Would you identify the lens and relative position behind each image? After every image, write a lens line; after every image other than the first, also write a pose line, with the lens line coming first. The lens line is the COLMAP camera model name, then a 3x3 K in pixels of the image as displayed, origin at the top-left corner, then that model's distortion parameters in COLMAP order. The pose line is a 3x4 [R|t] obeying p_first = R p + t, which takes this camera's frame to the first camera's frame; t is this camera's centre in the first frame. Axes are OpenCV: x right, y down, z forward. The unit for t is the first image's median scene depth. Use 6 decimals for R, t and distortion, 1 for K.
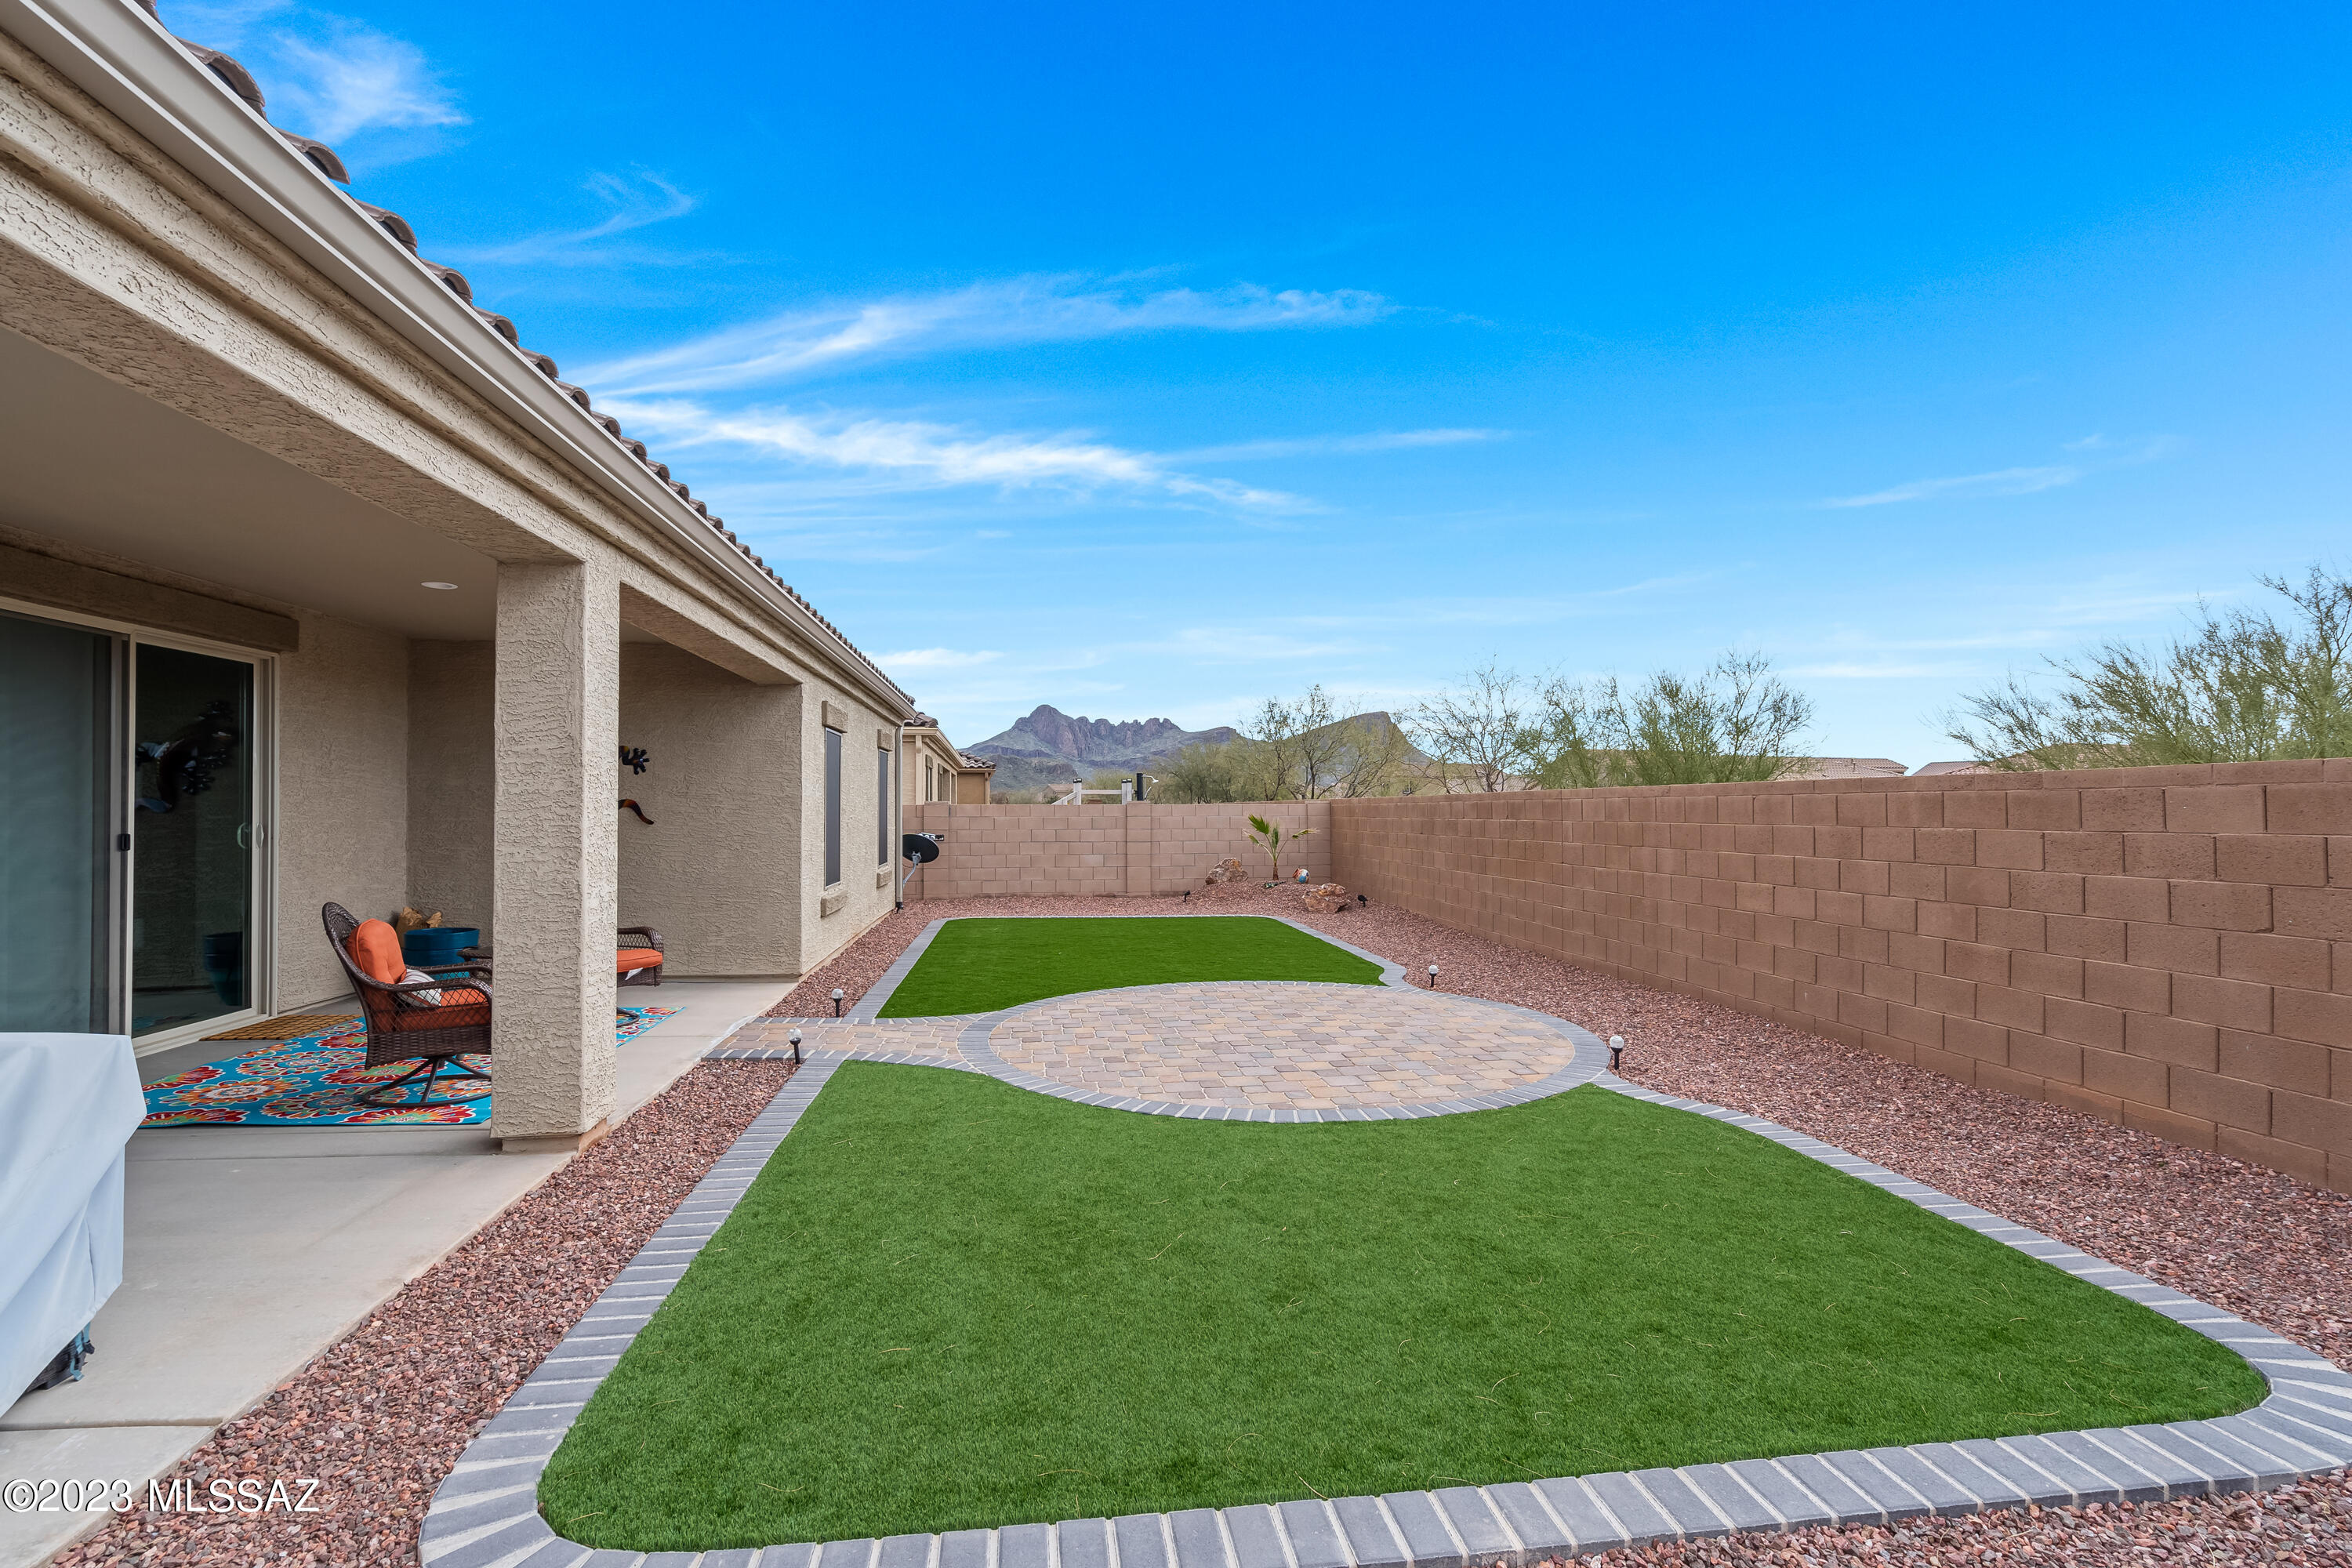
lens RADIAL K [[1089.4, 0, 1172.9], [0, 1089.4, 814.6], [0, 0, 1]] dist [-0.001793, 0.000768]
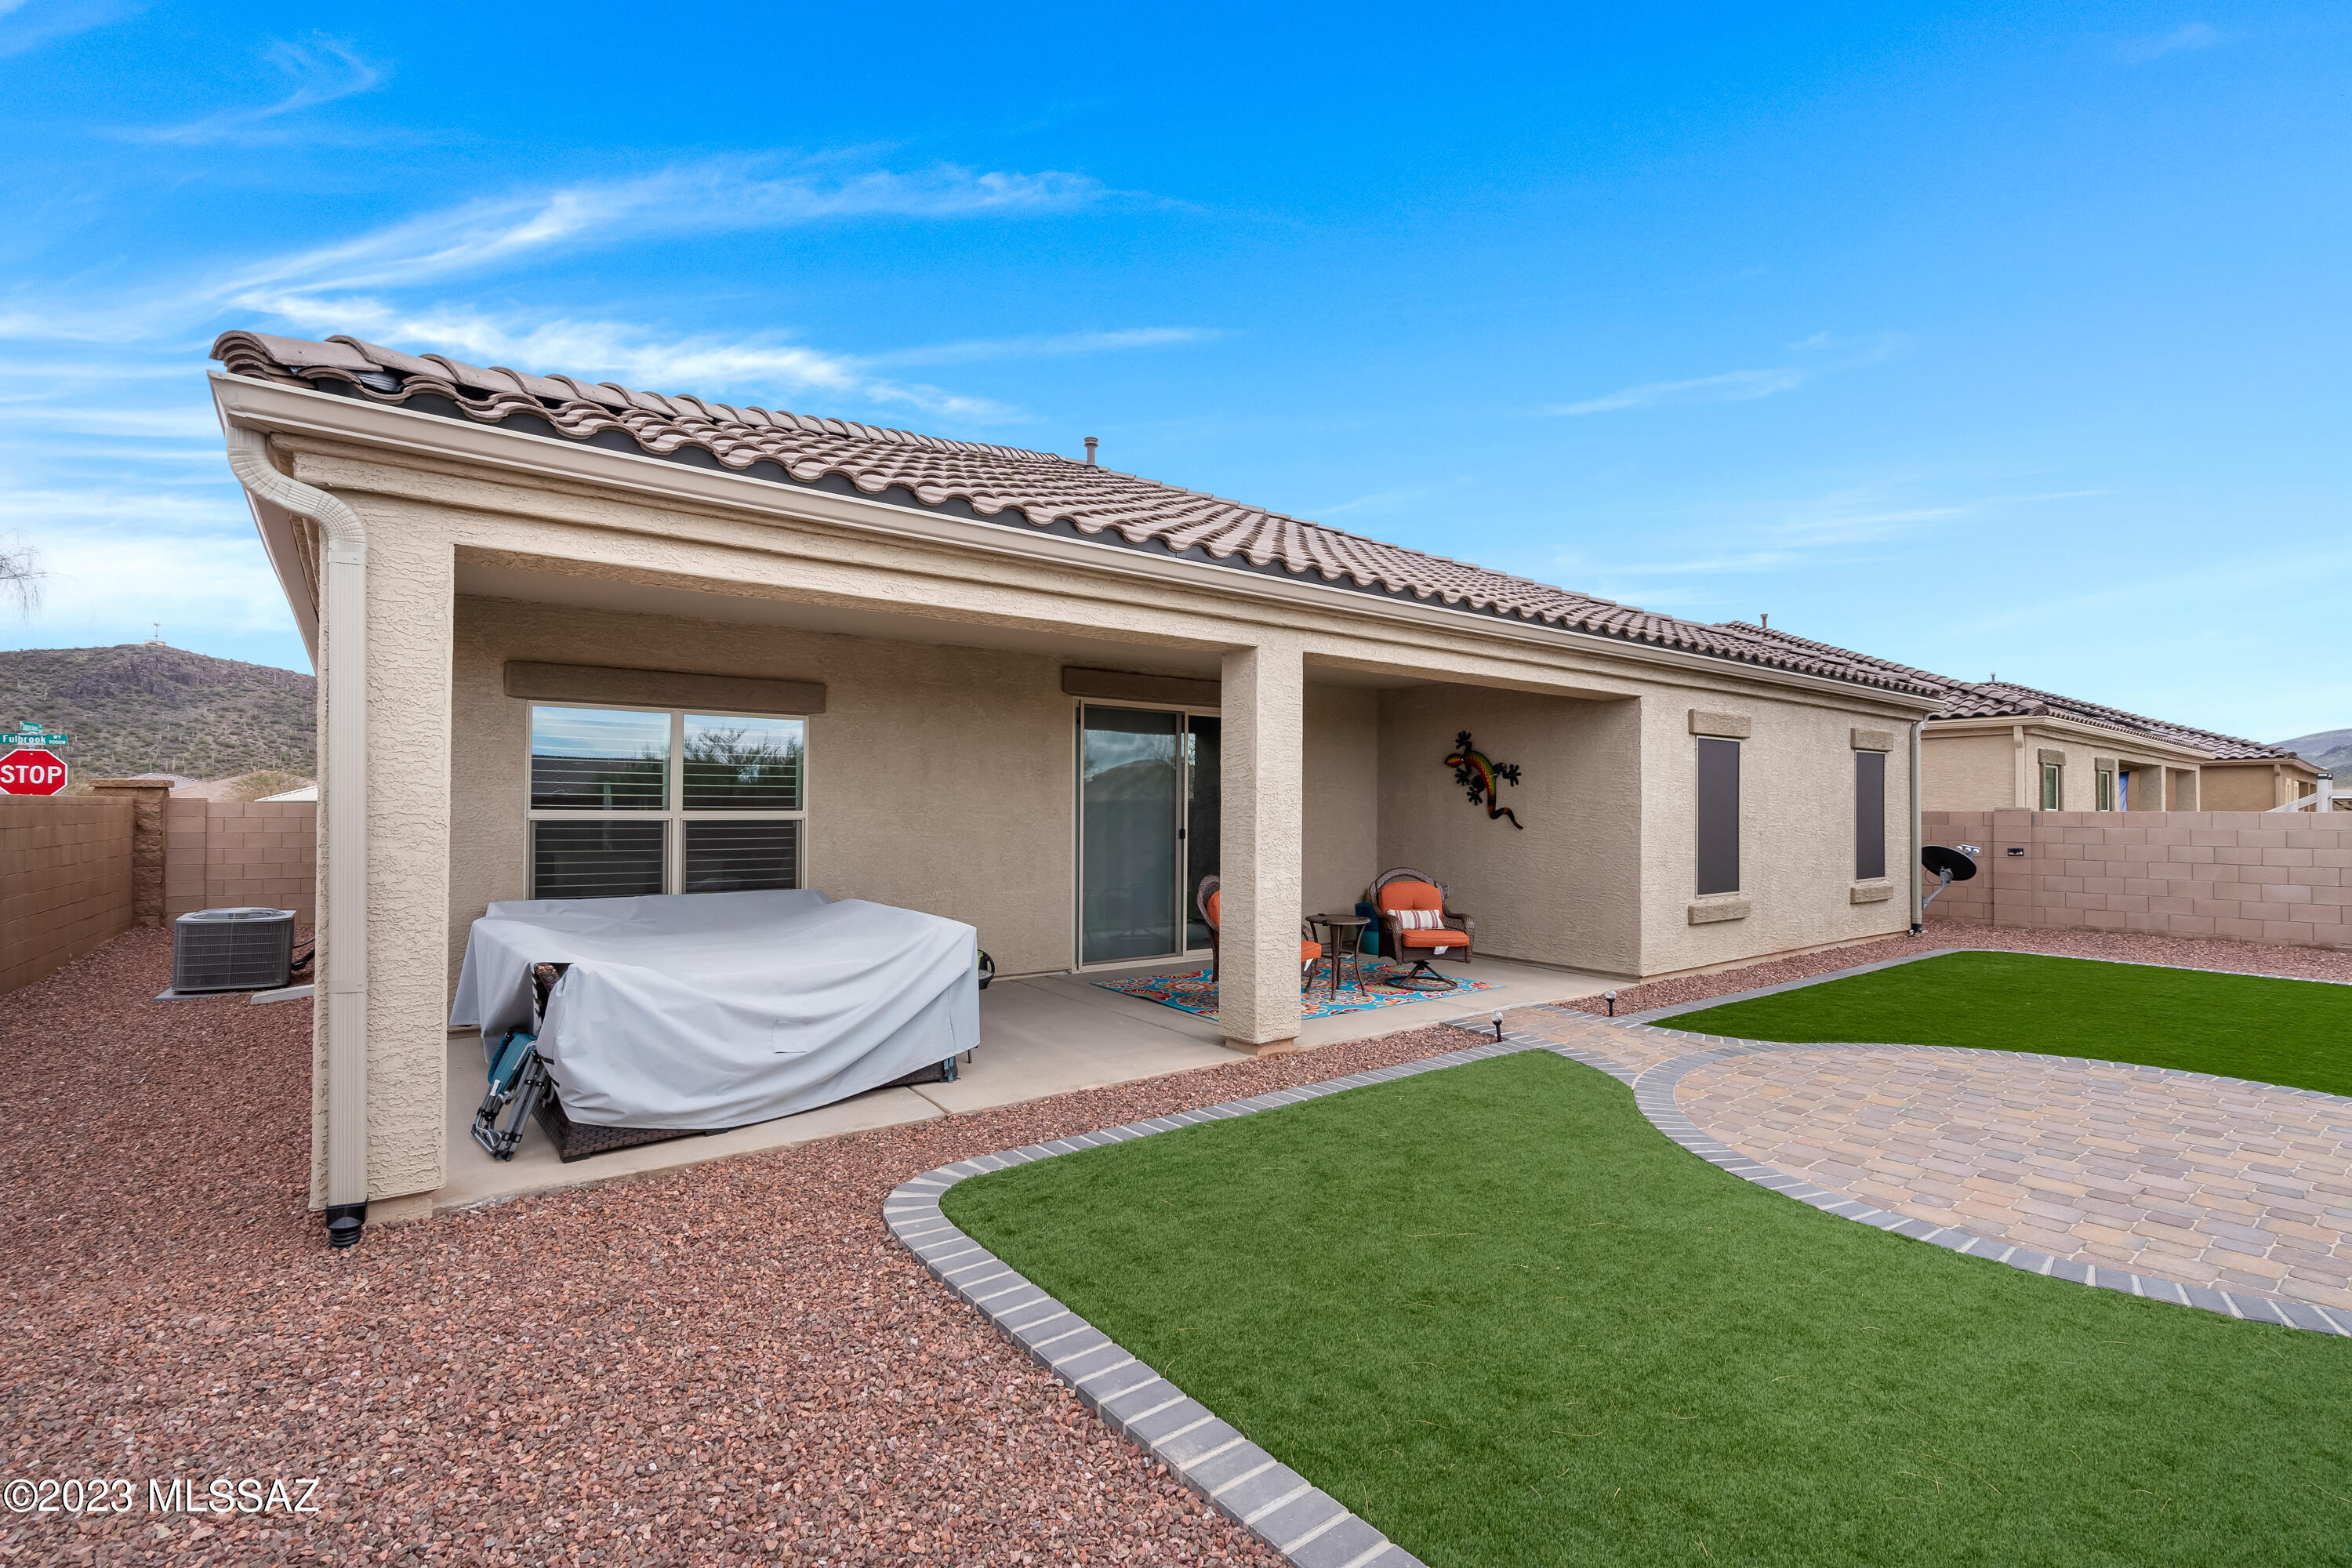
lens RADIAL K [[1081.3, 0, 1178.5], [0, 1081.3, 818.7], [0, 0, 1]] dist [-0.002793, 0.000916]
pose [[0.484428, 0.010647, -0.874766, 0.541004], [-0.008418, 0.999936, 0.007509, -0.011924], [0.874790, 0.003726, 0.484487, 0.178411]]
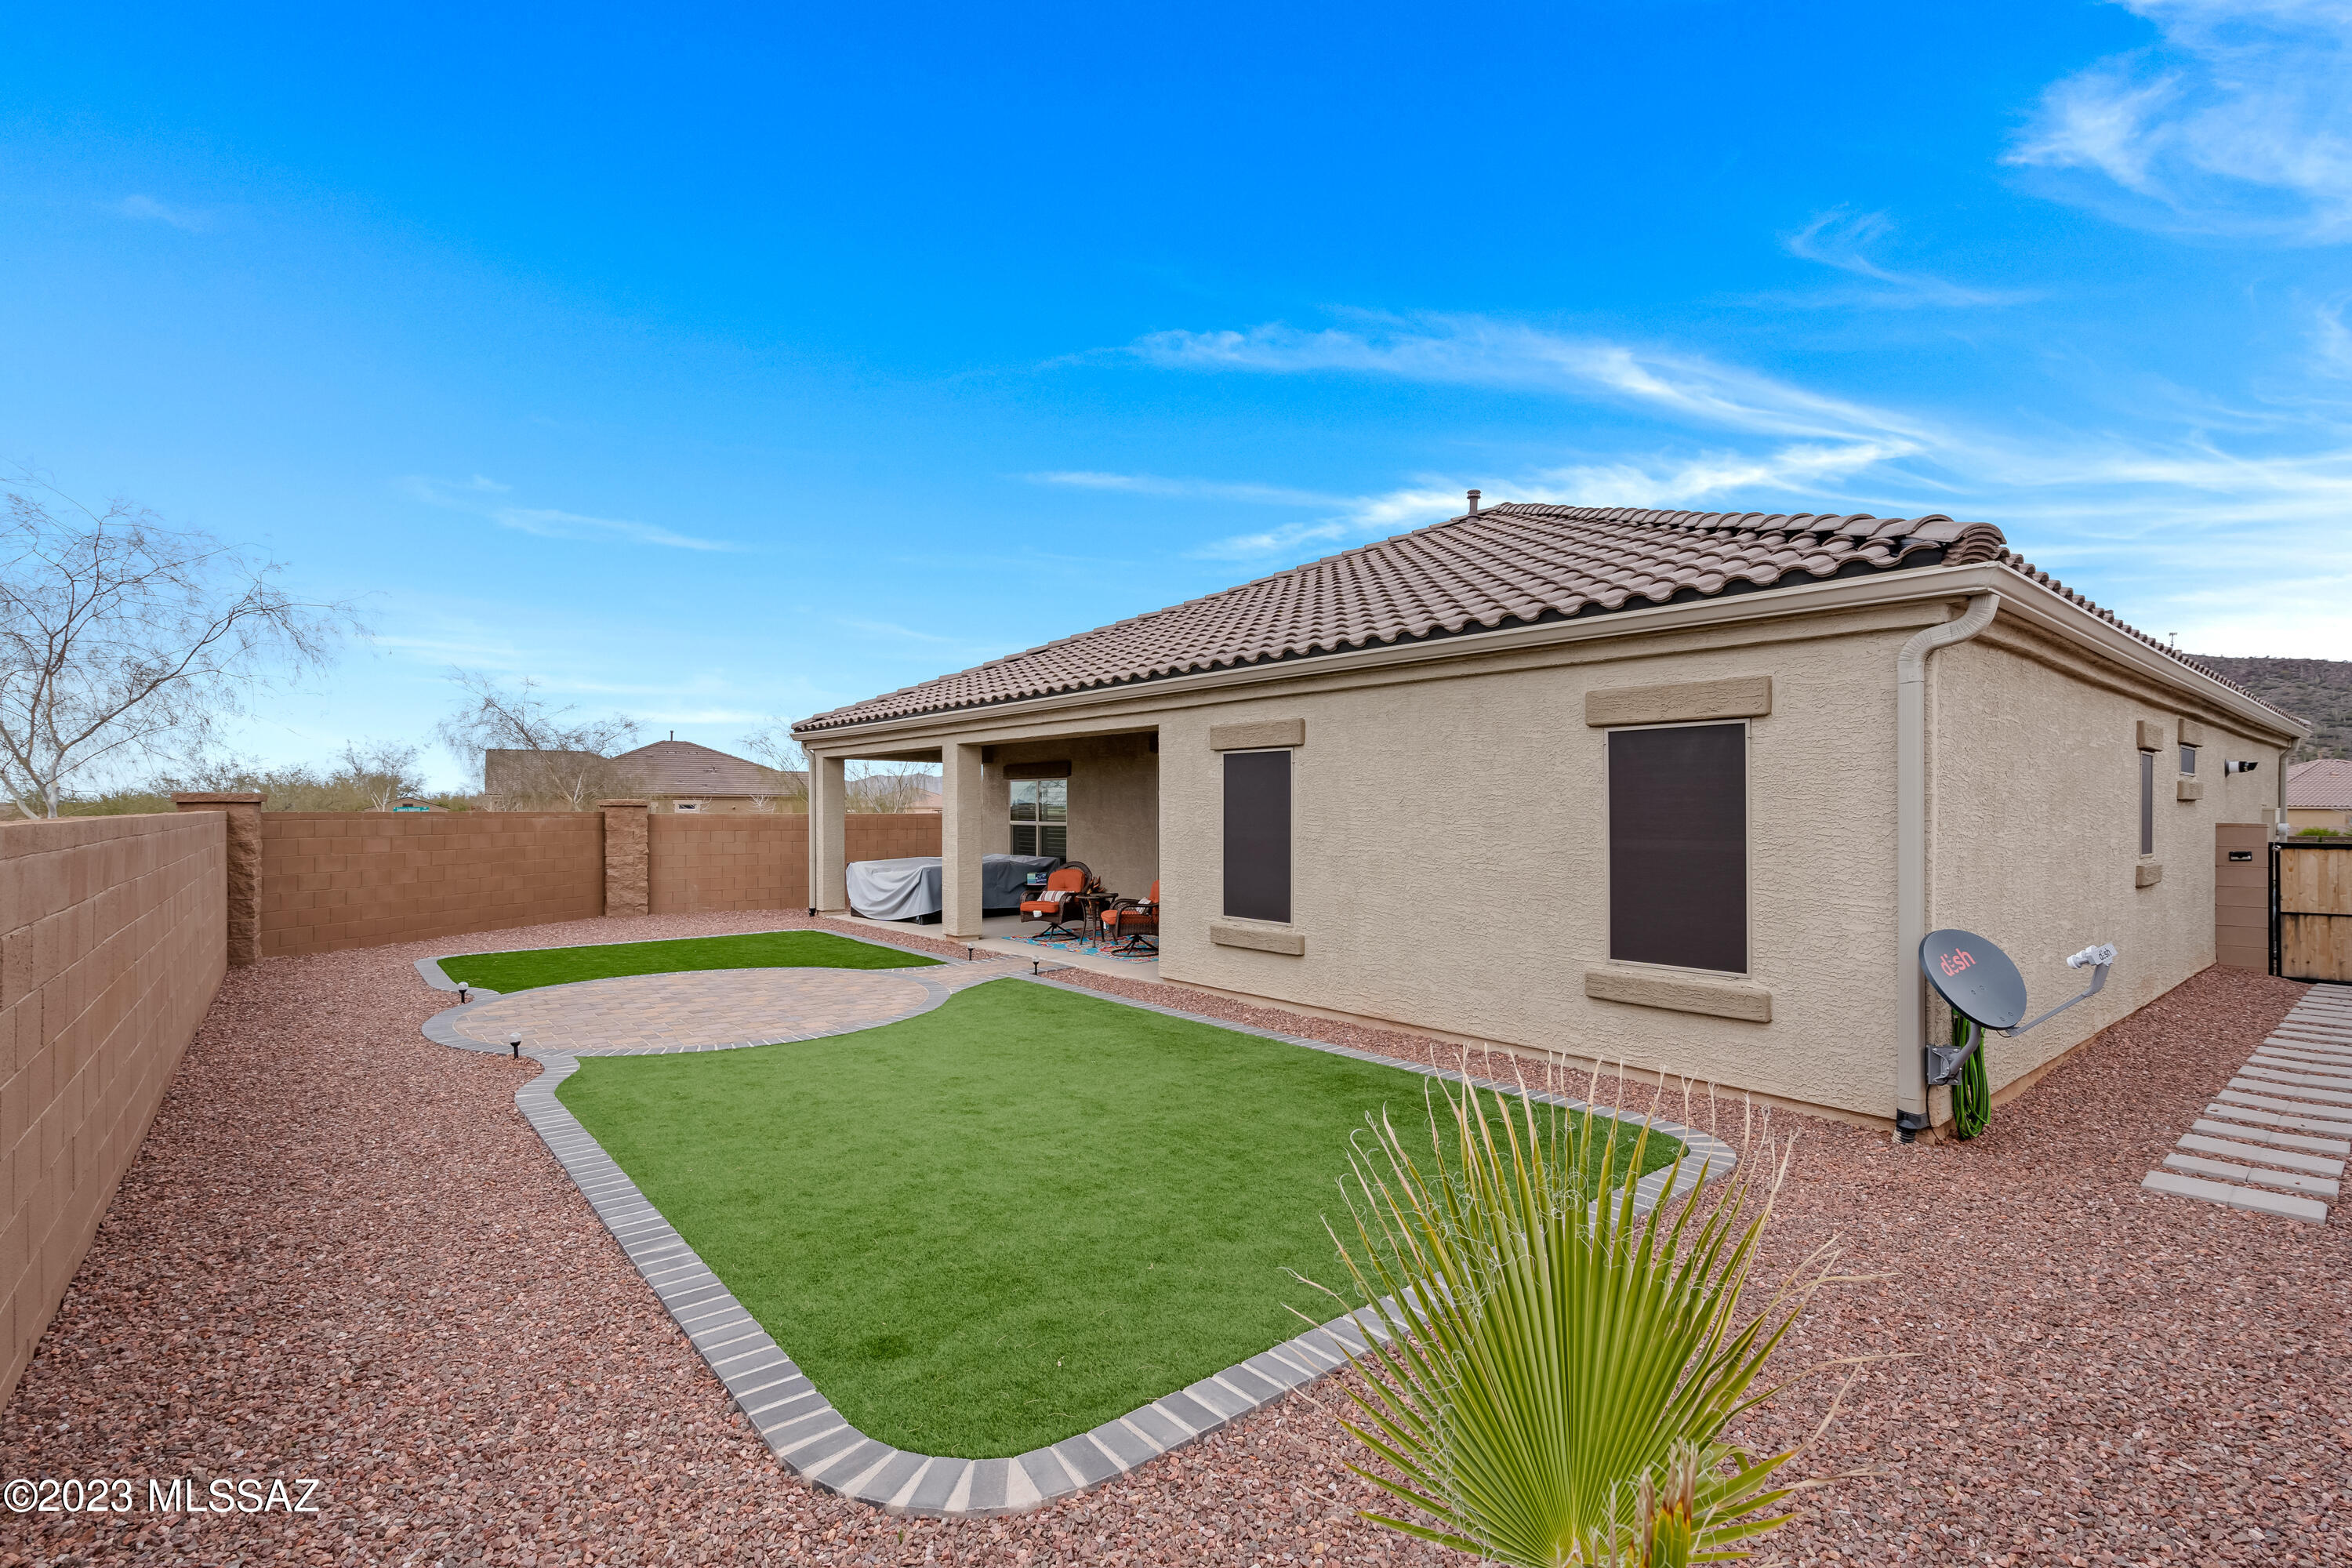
lens RADIAL K [[1089.4, 0, 1172.9], [0, 1089.4, 814.6], [0, 0, 1]] dist [-0.001793, 0.000768]
pose [[-0.860879, 0.002458, -0.508805, 0.377796], [-0.002231, 0.999960, 0.008606, -0.057353], [0.508806, 0.008543, -0.860839, 3.267429]]
